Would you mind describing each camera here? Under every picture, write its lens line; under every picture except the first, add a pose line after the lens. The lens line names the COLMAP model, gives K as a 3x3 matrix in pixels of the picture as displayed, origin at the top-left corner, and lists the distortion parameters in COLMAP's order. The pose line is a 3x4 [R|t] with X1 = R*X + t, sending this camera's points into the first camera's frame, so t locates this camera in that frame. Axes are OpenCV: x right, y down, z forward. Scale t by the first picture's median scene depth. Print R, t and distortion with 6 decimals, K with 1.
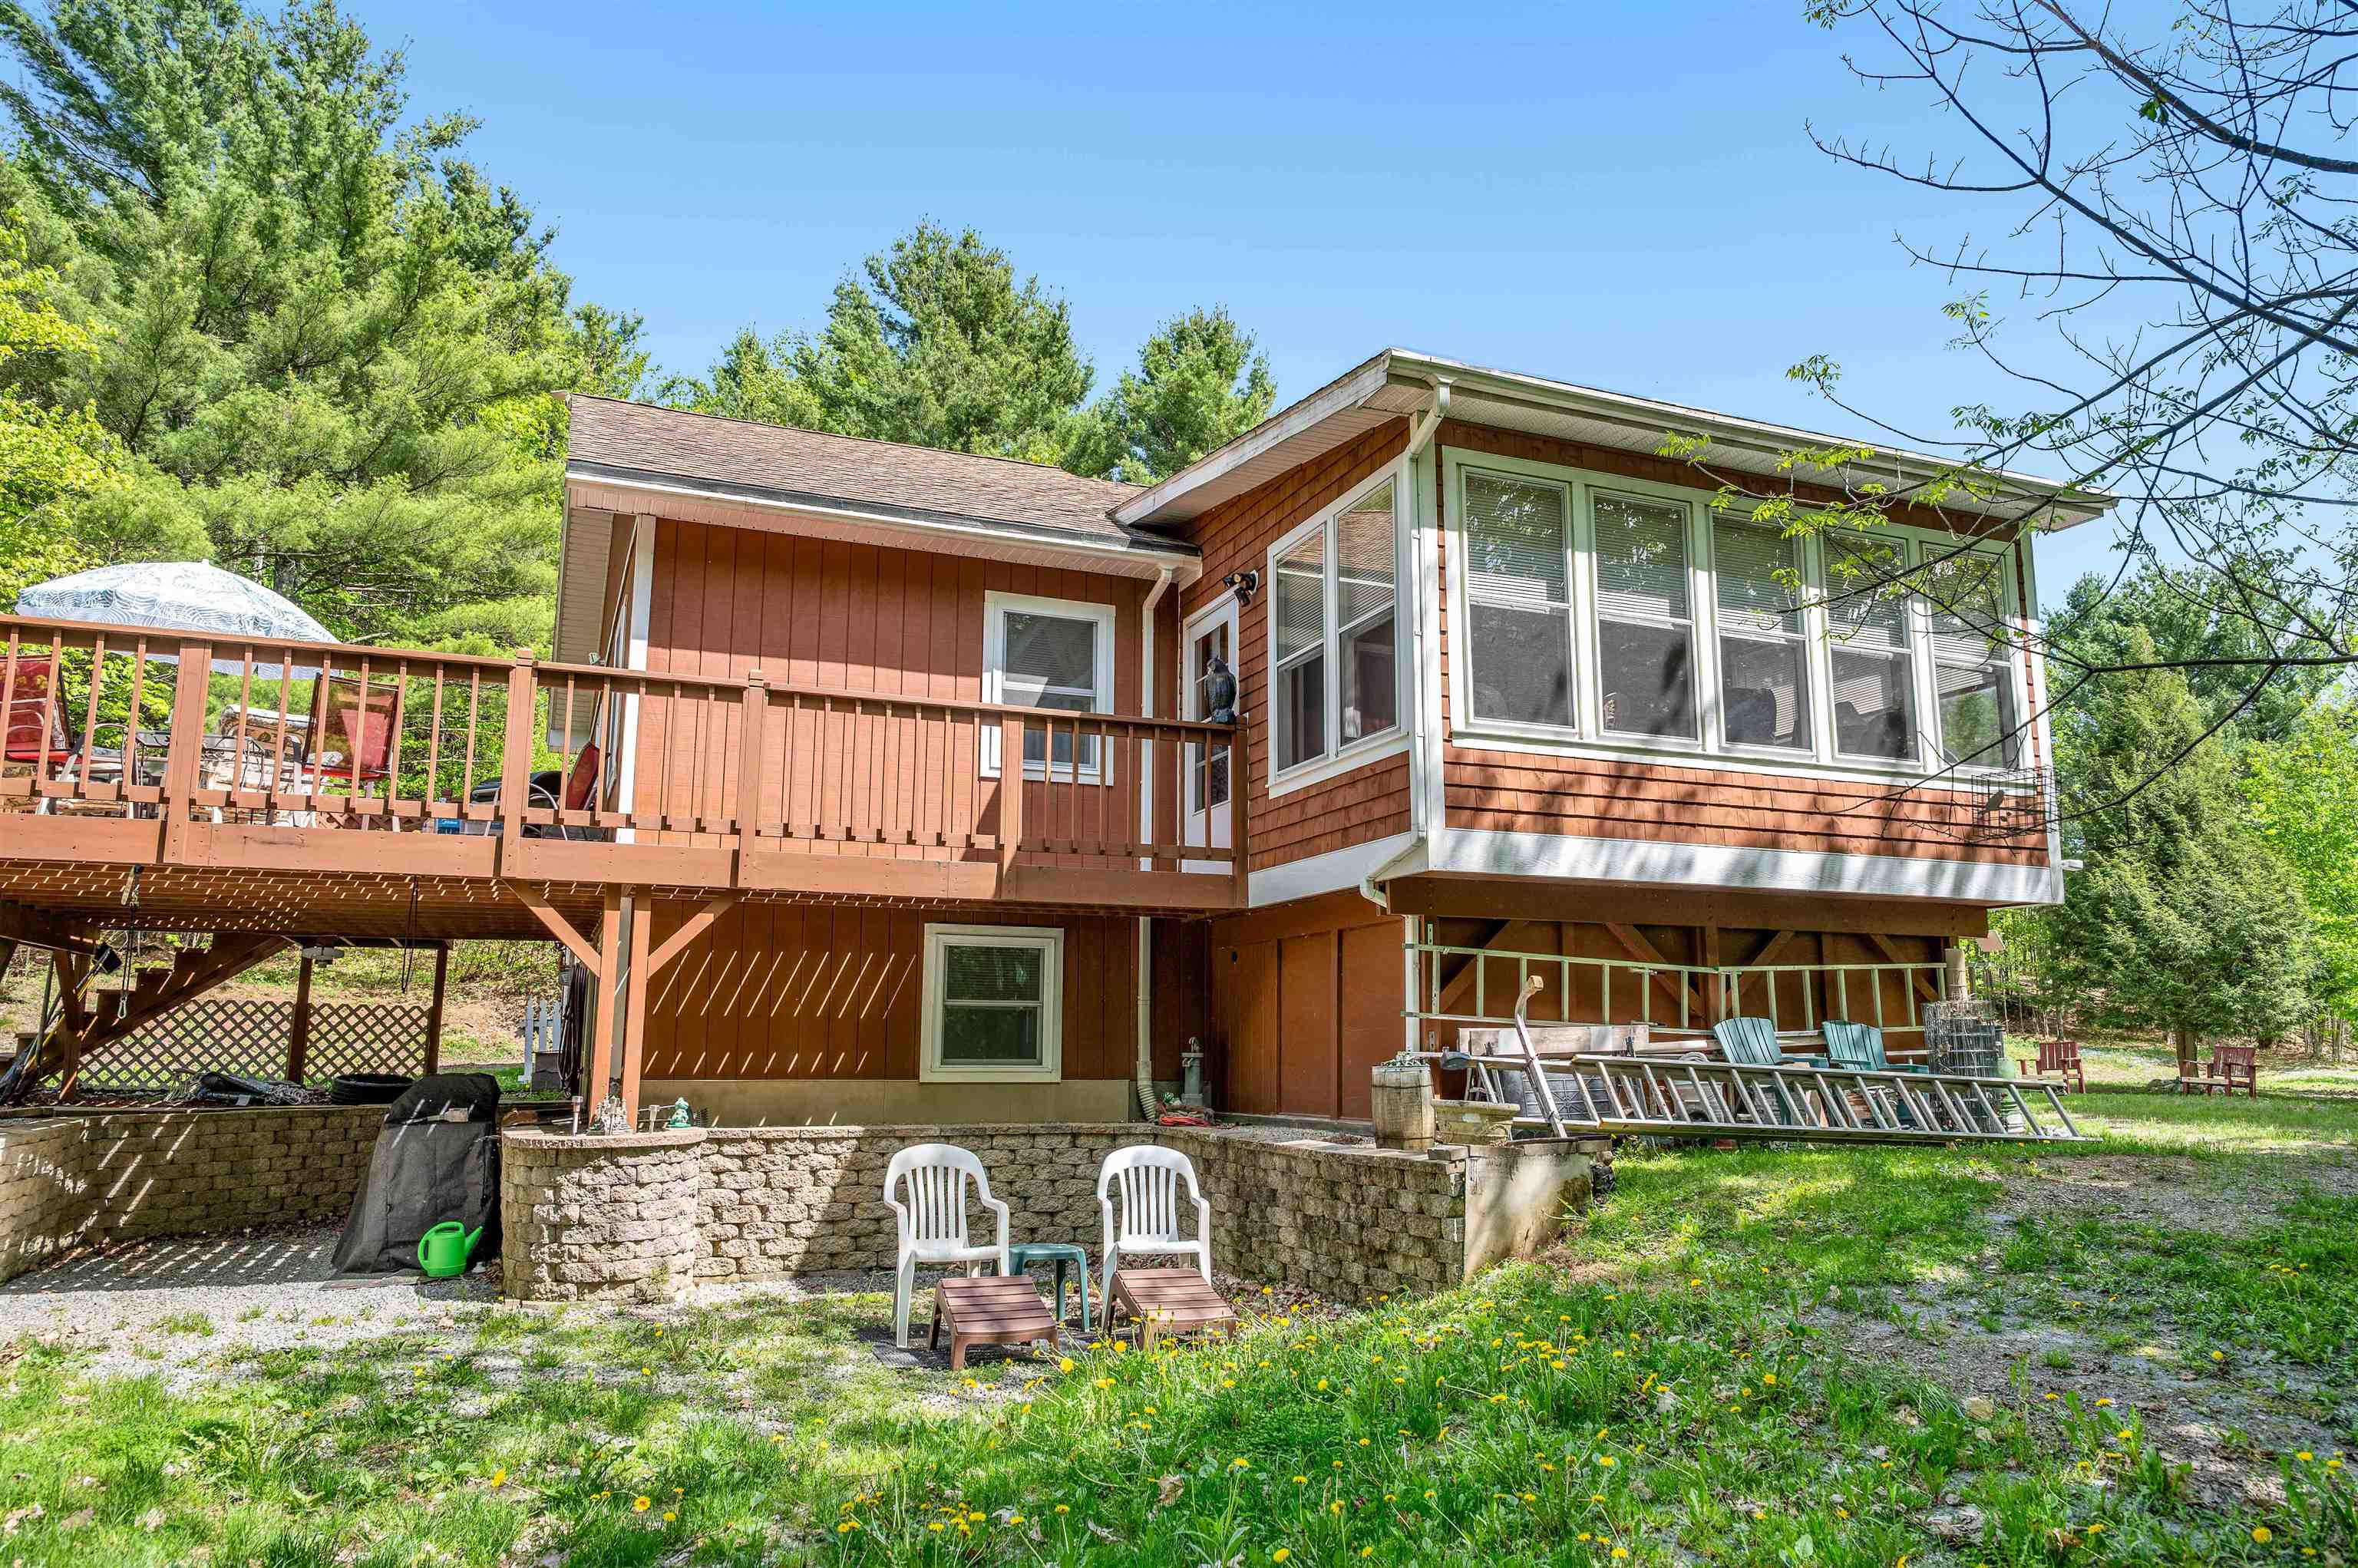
lens RADIAL K [[1572.9, 0, 1179.0], [0, 1572.9, 784.0], [0, 0, 1]] dist [-0.000201, -0.000090]
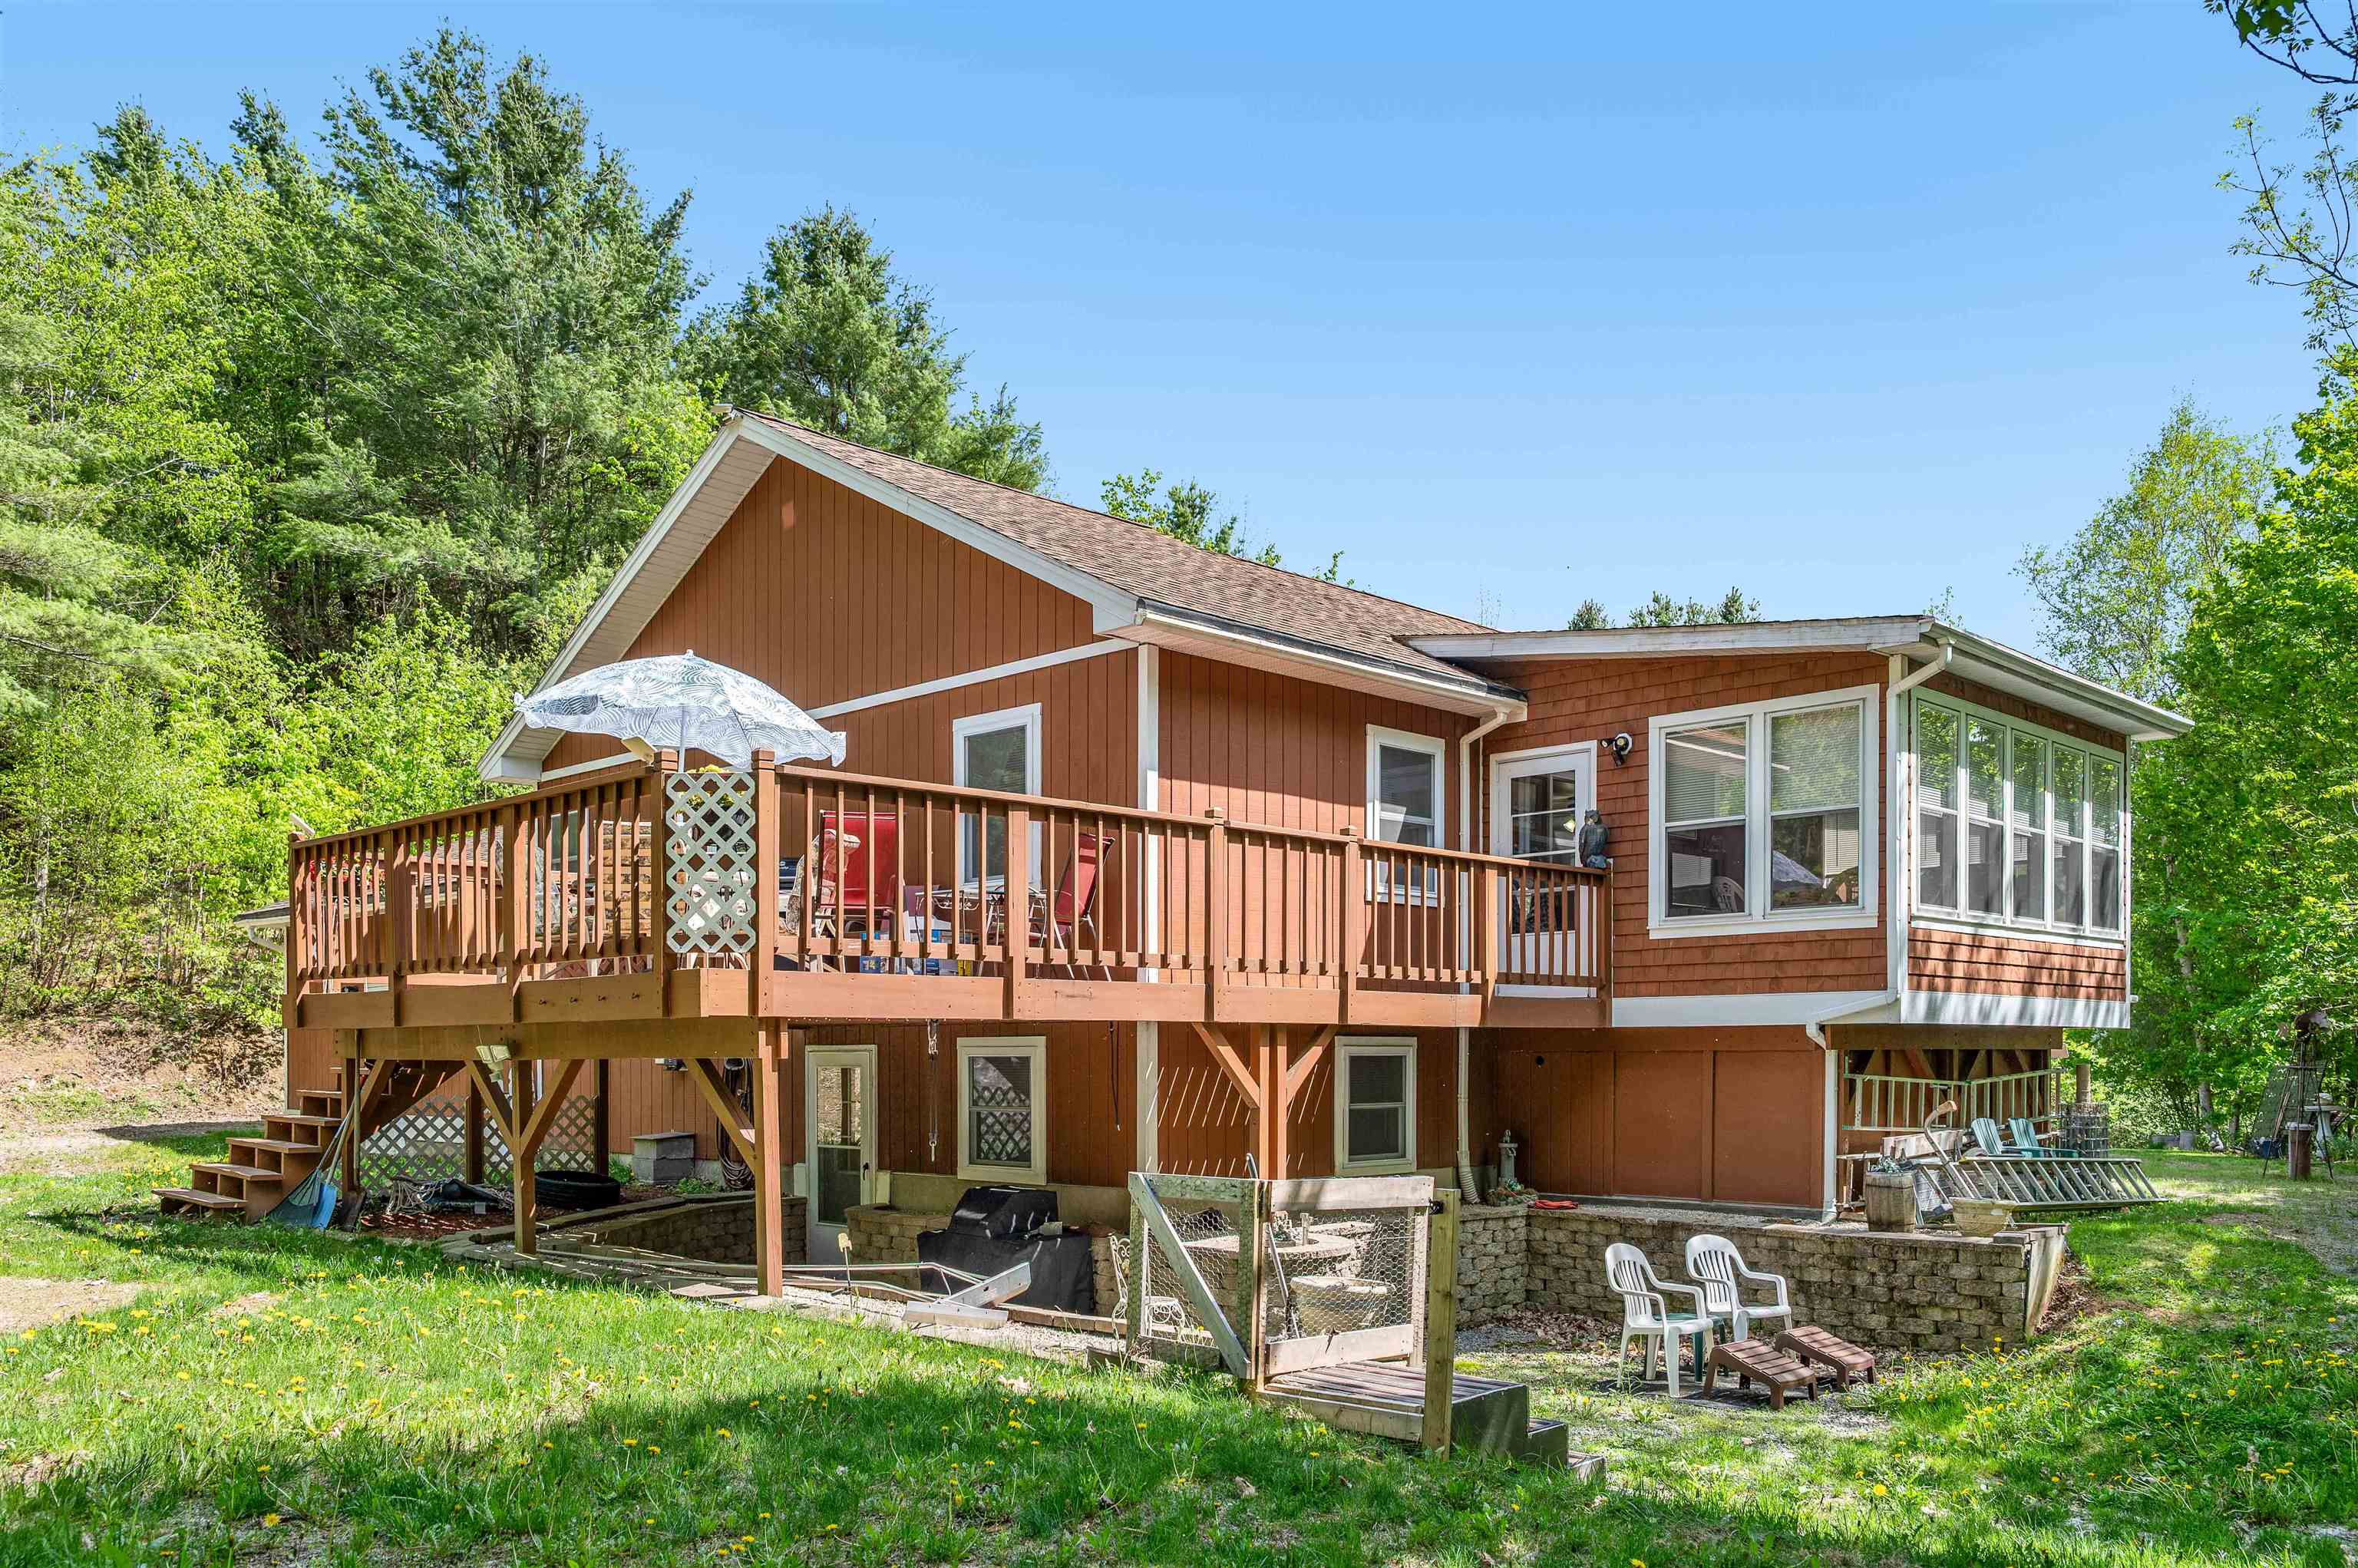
lens RADIAL K [[1806.5, 0, 1176.7], [0, 1806.5, 1083.9], [0, 0, 1]] dist [-0.030397, -0.003053]
pose [[0.924888, -0.011503, 0.380065, -0.792332], [-0.059673, 0.982766, 0.174958, -0.099522], [-0.375528, -0.184496, 0.908262, -0.120177]]
